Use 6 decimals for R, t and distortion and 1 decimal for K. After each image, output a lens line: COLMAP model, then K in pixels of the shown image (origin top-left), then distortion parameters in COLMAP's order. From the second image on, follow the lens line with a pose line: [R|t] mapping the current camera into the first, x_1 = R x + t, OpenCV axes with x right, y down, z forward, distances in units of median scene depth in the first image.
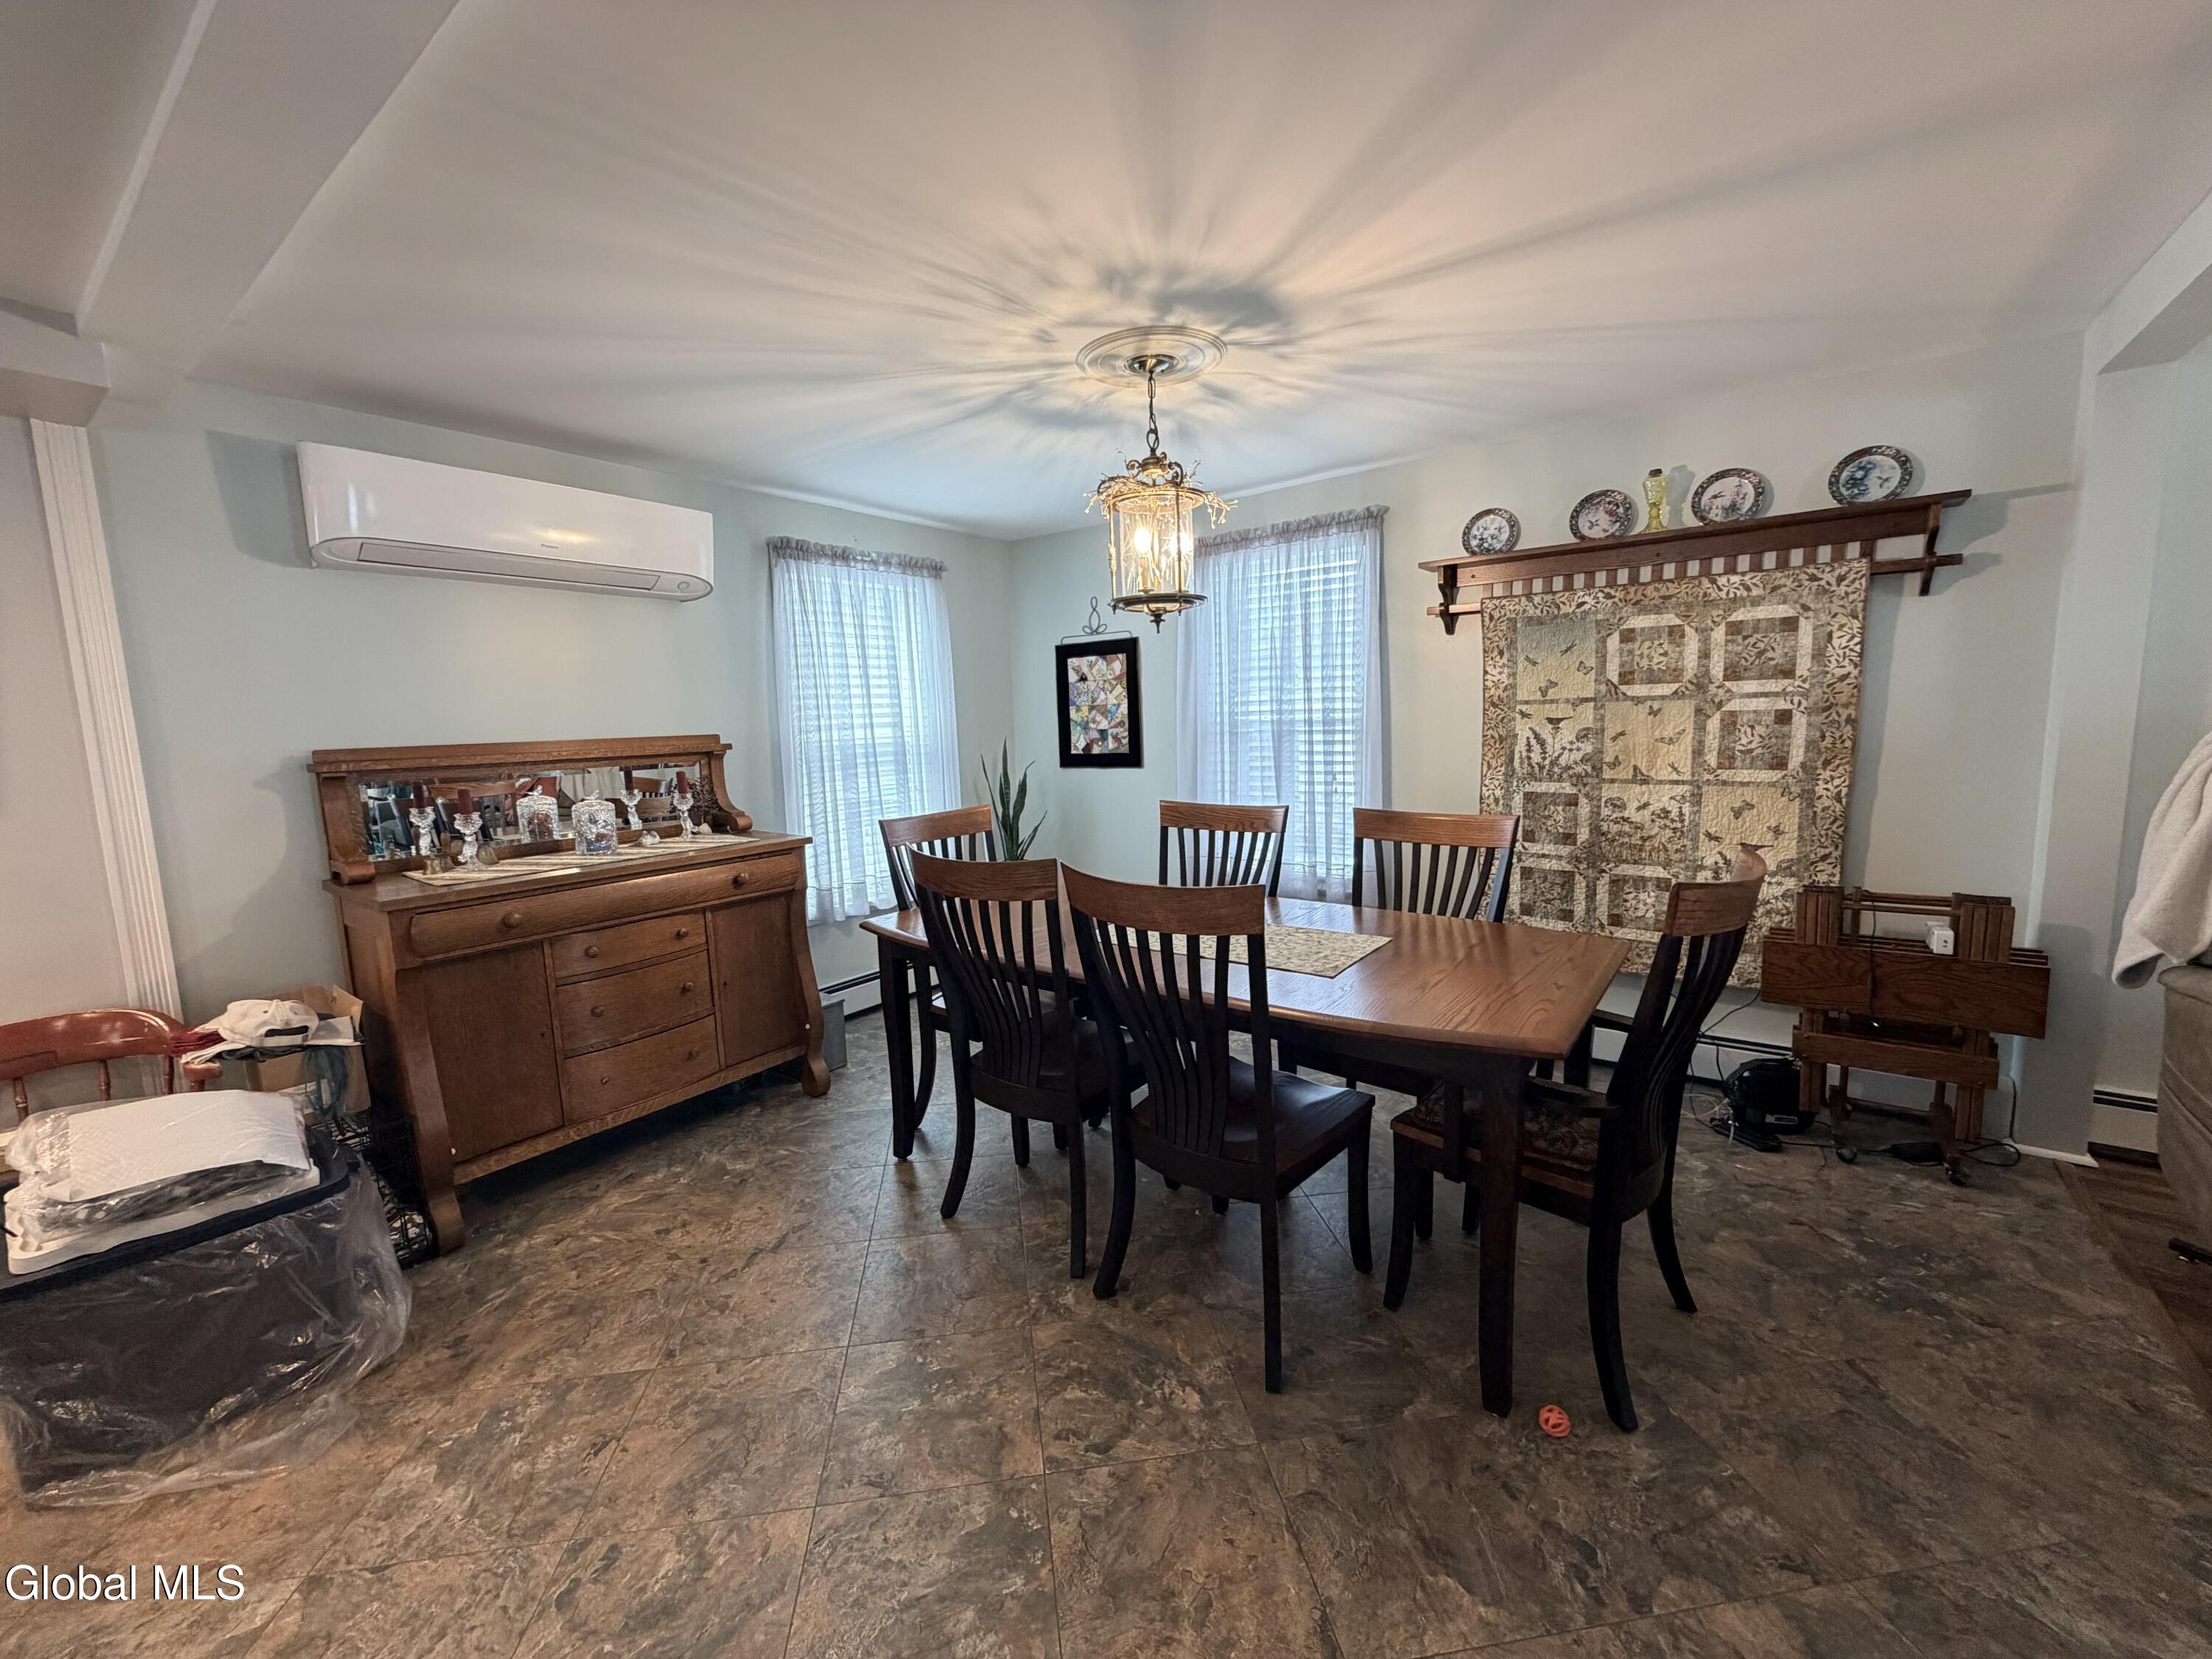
lens RADIAL K [[878.6, 0, 1094.0], [0, 878.6, 827.5], [0, 0, 1]] dist [0.000743, -0.000183]
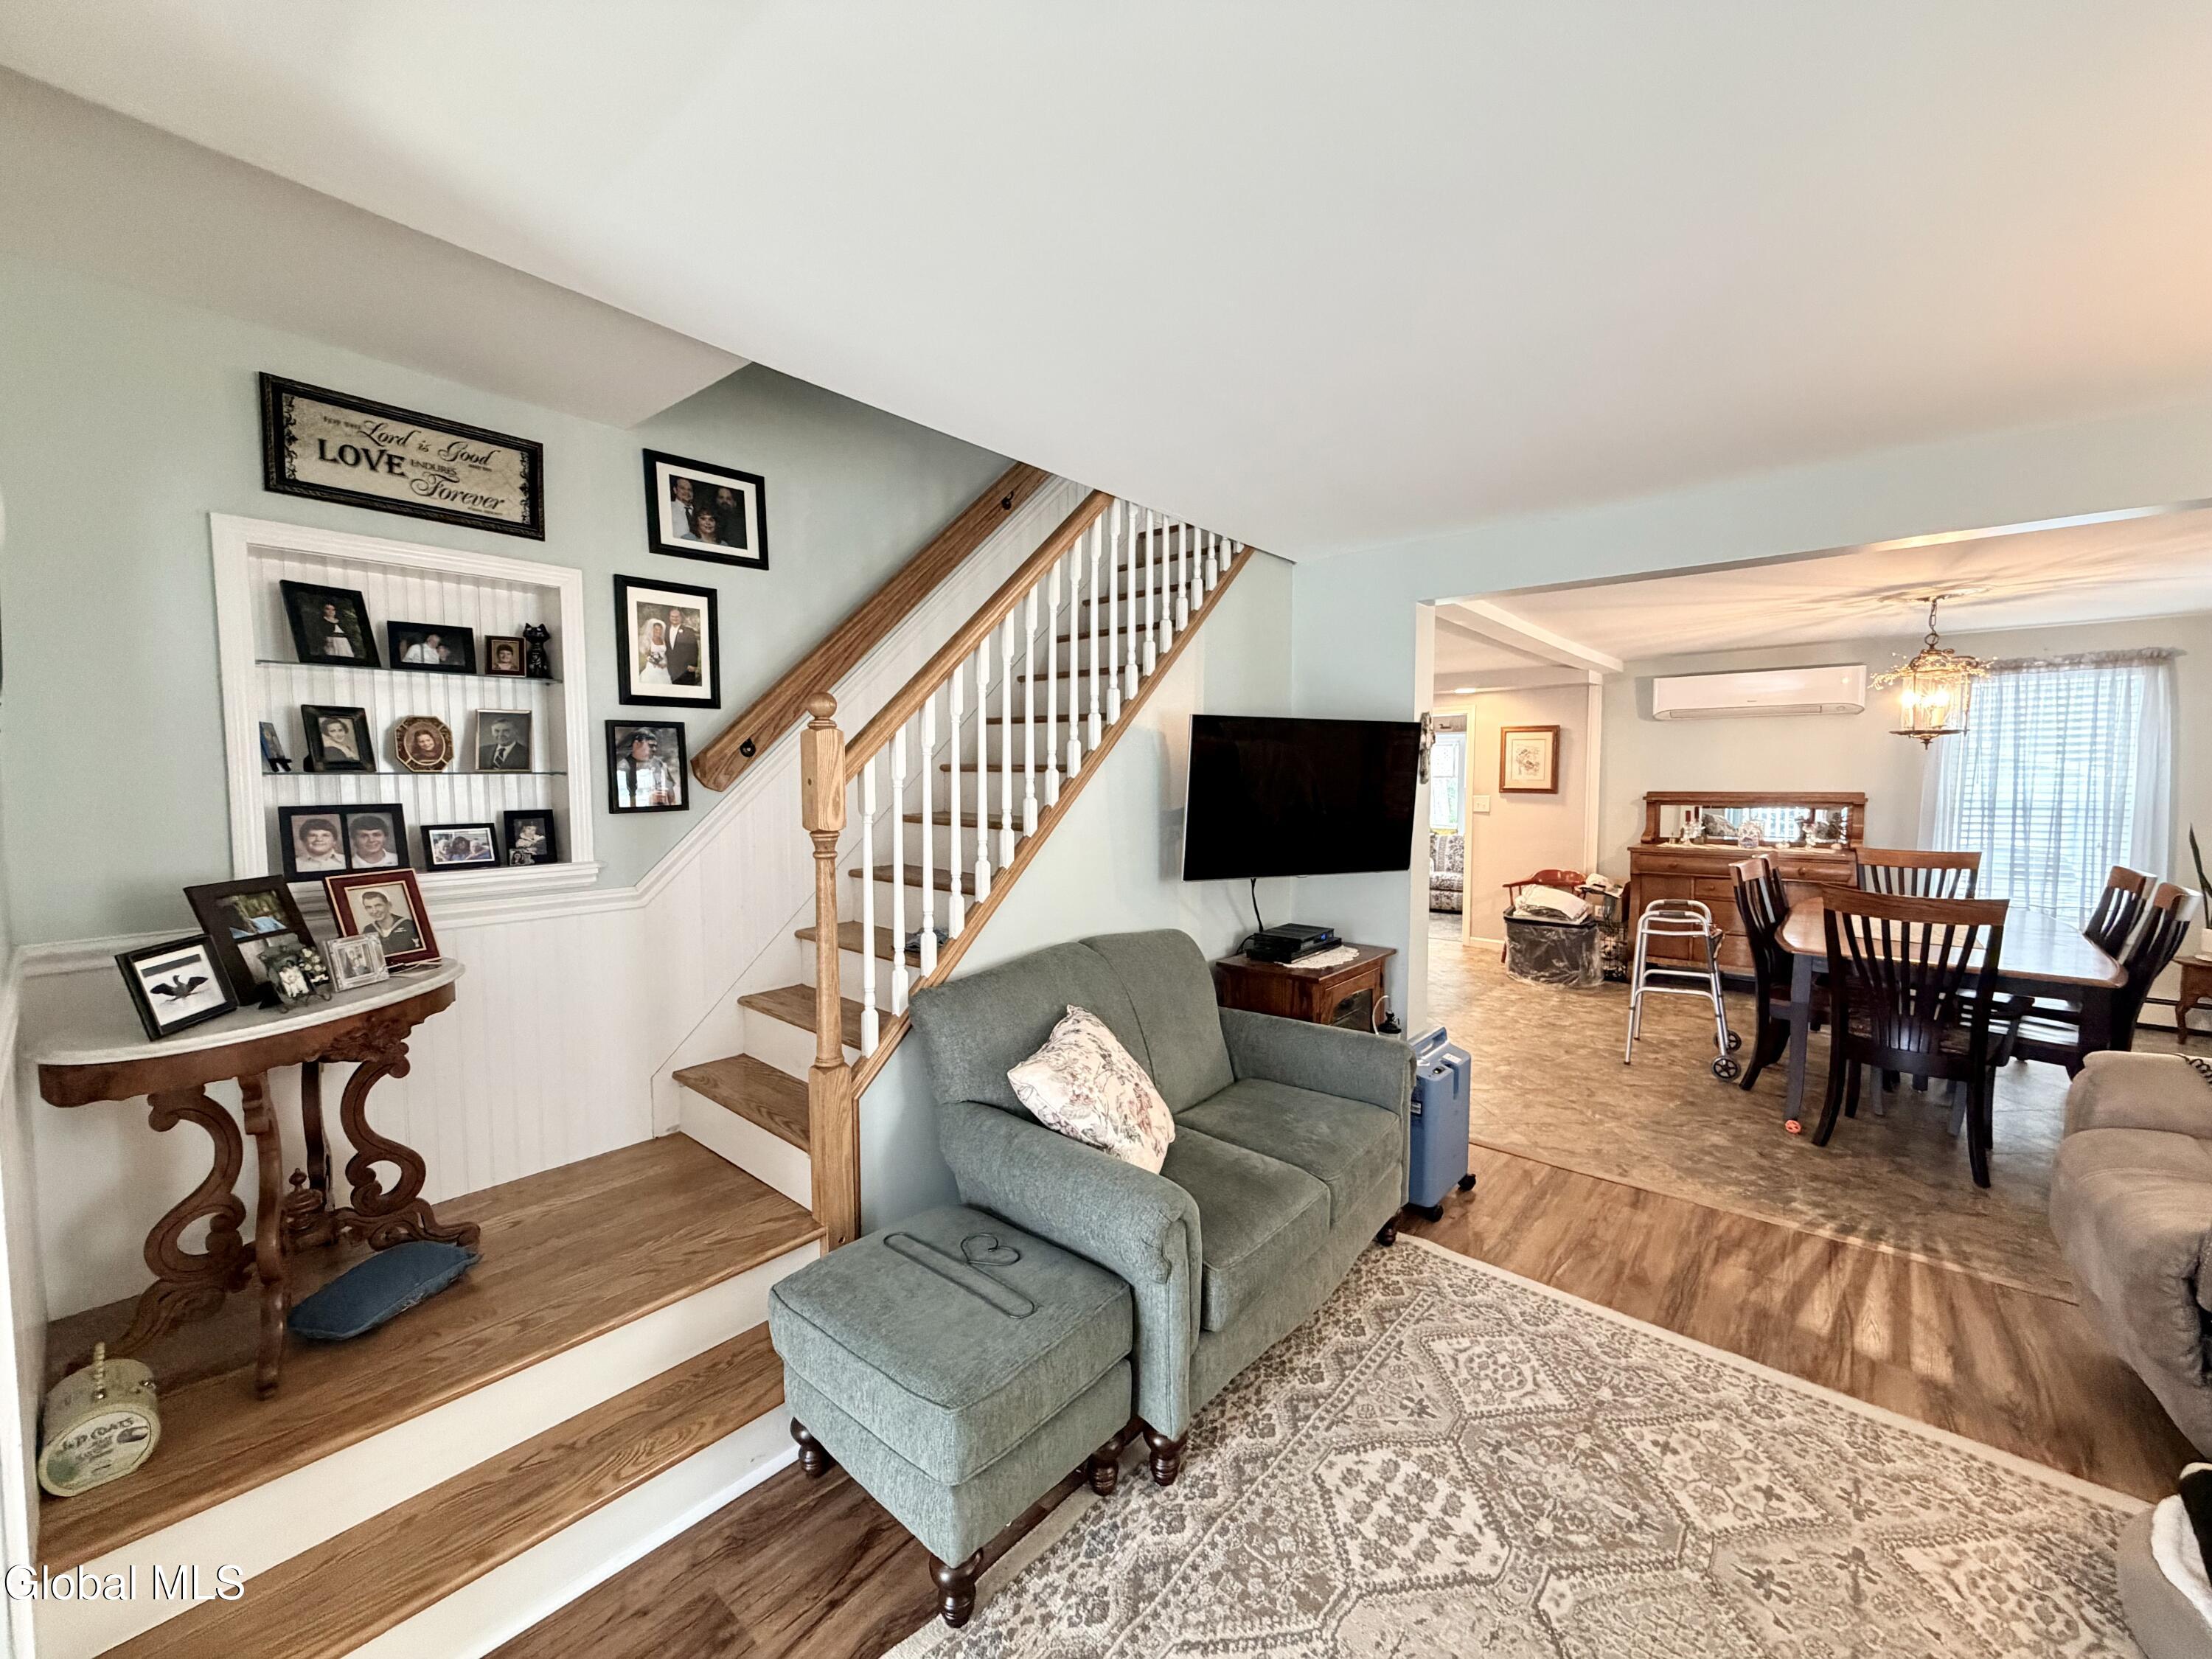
lens RADIAL K [[878.6, 0, 1096.7], [0, 878.6, 827.2], [0, 0, 1]] dist [0.000743, -0.000183]
pose [[-0.068582, 0.094080, -0.993200, 1.612753], [-0.112039, 0.988519, 0.101373, -0.056430], [0.991334, 0.118230, -0.057254, -0.407243]]
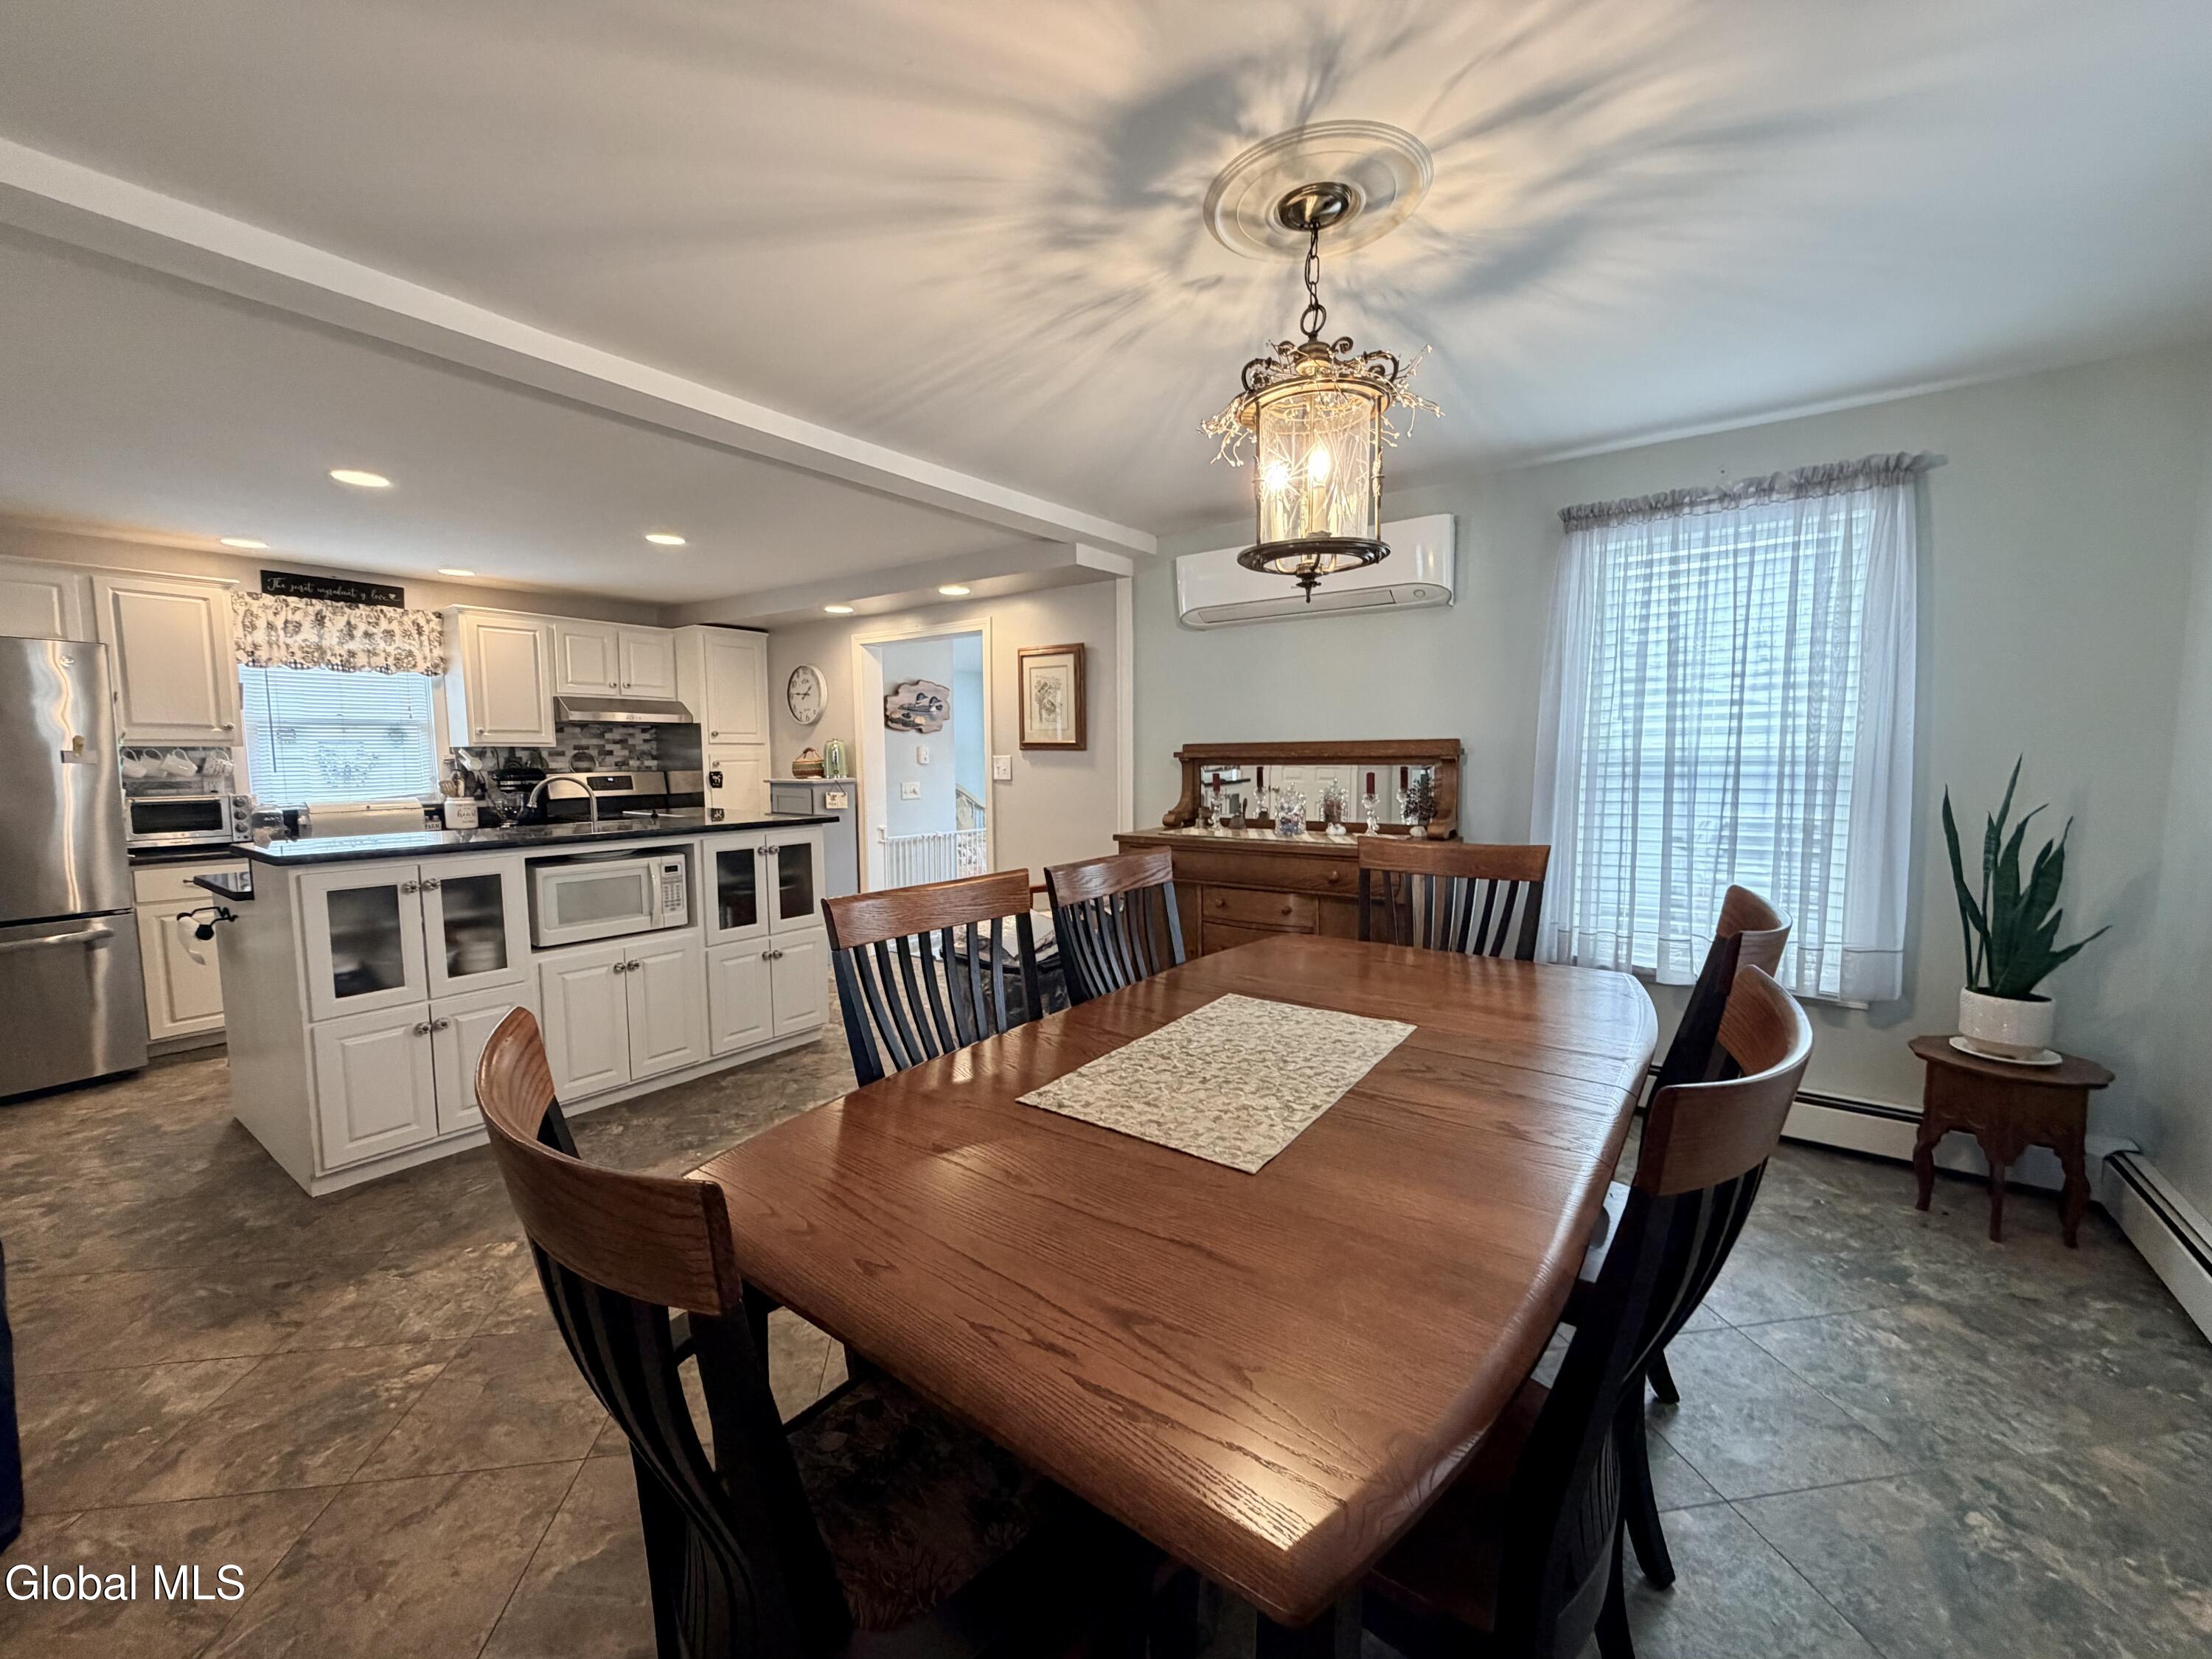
lens RADIAL K [[878.6, 0, 1098.1], [0, 878.6, 827.6], [0, 0, 1]] dist [0.000743, -0.000183]
pose [[0.012390, 0.117242, -0.993026, 0.659720], [-0.113340, 0.986867, 0.115101, -0.092252], [0.993479, 0.111124, 0.025515, 0.717057]]
